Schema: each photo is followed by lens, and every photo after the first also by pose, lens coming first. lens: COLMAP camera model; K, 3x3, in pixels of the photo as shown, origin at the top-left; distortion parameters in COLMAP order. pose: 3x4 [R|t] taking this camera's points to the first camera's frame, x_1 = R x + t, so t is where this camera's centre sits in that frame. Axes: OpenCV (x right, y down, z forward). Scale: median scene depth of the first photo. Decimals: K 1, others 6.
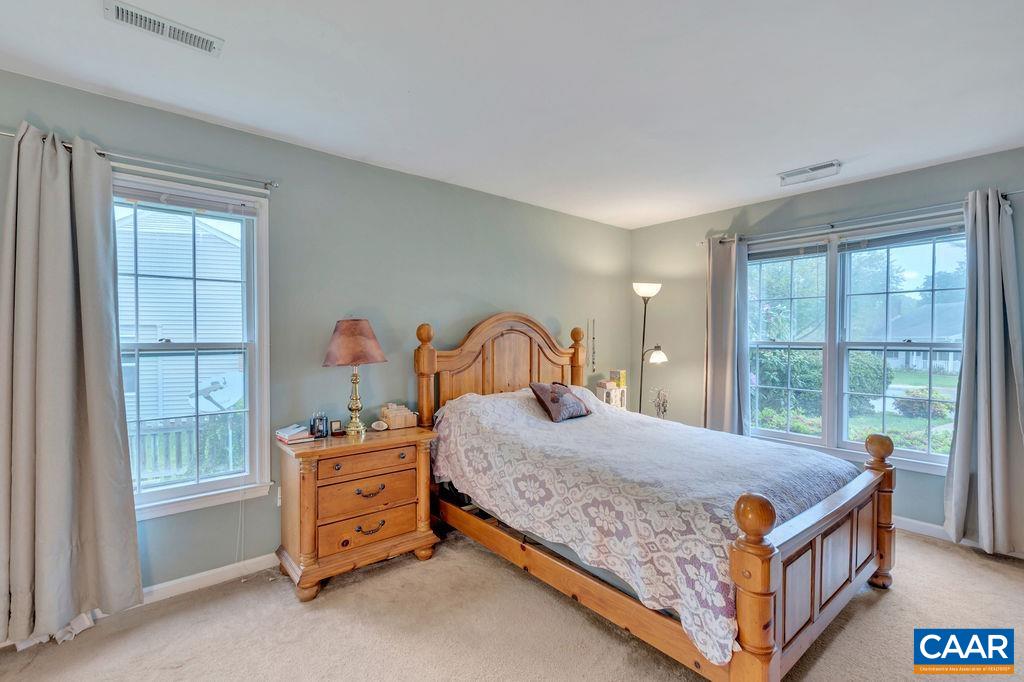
lens RADIAL K [[462.4, 0, 513.8], [0, 462.4, 328.0], [0, 0, 1]] dist [-0.001609, -0.000485]
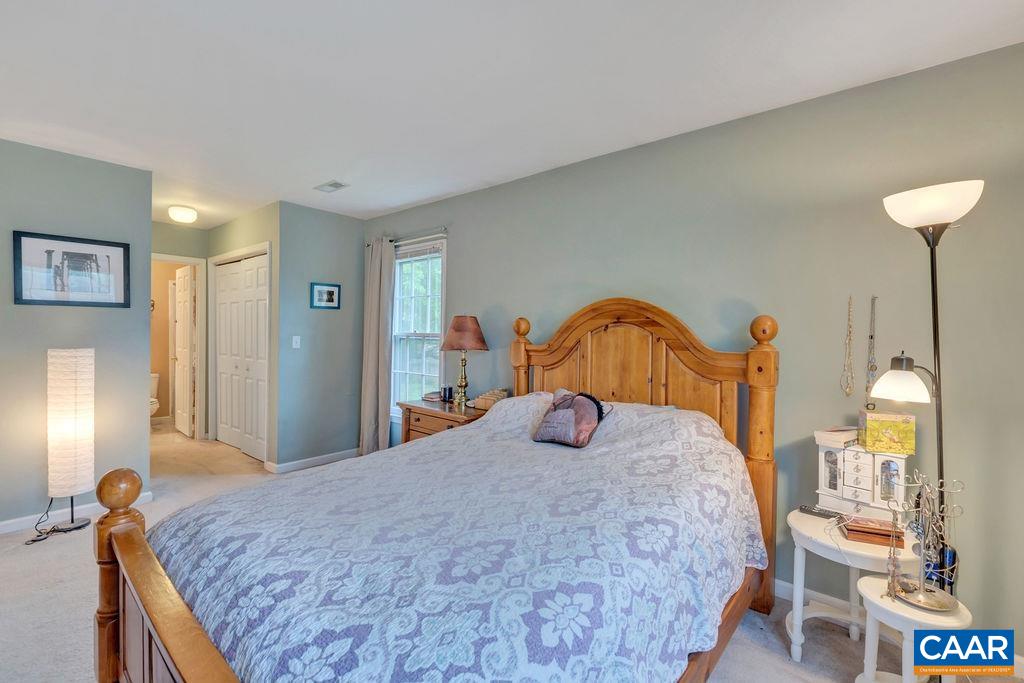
lens RADIAL K [[448.1, 0, 528.6], [0, 448.1, 336.6], [0, 0, 1]] dist [0.000026, -0.000243]
pose [[0.161147, 0.010102, -0.986879, 0.770395], [0.003999, 0.999933, 0.010888, 0.021313], [0.986922, -0.005701, 0.161096, 0.818636]]
